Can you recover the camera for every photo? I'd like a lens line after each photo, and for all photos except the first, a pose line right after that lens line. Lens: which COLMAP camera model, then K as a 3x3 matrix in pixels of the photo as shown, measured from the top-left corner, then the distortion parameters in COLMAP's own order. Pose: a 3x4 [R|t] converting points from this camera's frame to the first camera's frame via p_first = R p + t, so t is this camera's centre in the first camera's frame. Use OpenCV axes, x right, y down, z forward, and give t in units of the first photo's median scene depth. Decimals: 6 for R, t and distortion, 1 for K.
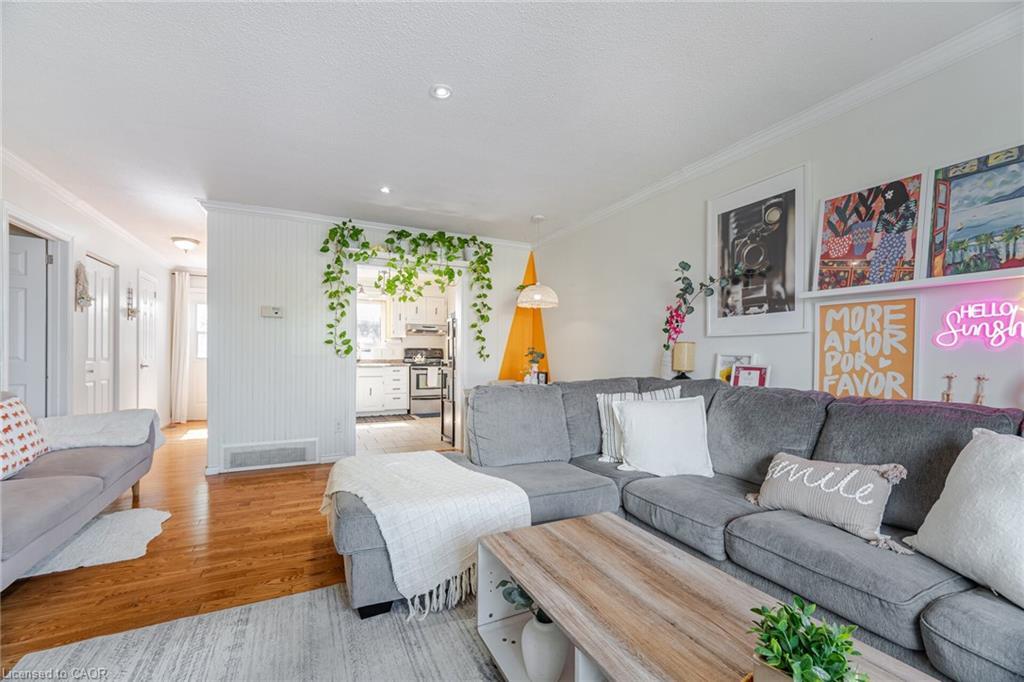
lens RADIAL K [[415.8, 0, 507.6], [0, 415.8, 351.7], [0, 0, 1]] dist [-0.000425, -0.000238]
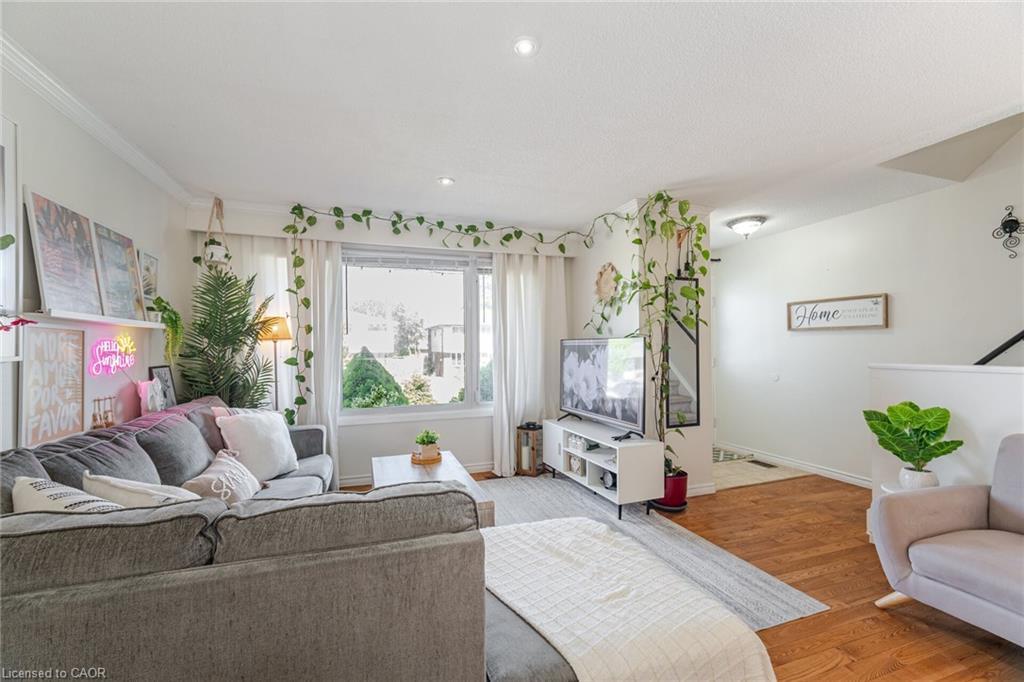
lens RADIAL K [[426.4, 0, 507.7], [0, 426.4, 342.6], [0, 0, 1]] dist [0.000212, -0.000285]
pose [[-0.991423, 0.004214, 0.130623, -0.186905], [0.002352, 0.999894, -0.014402, -0.059654], [-0.130670, -0.013971, -0.991327, 1.455309]]
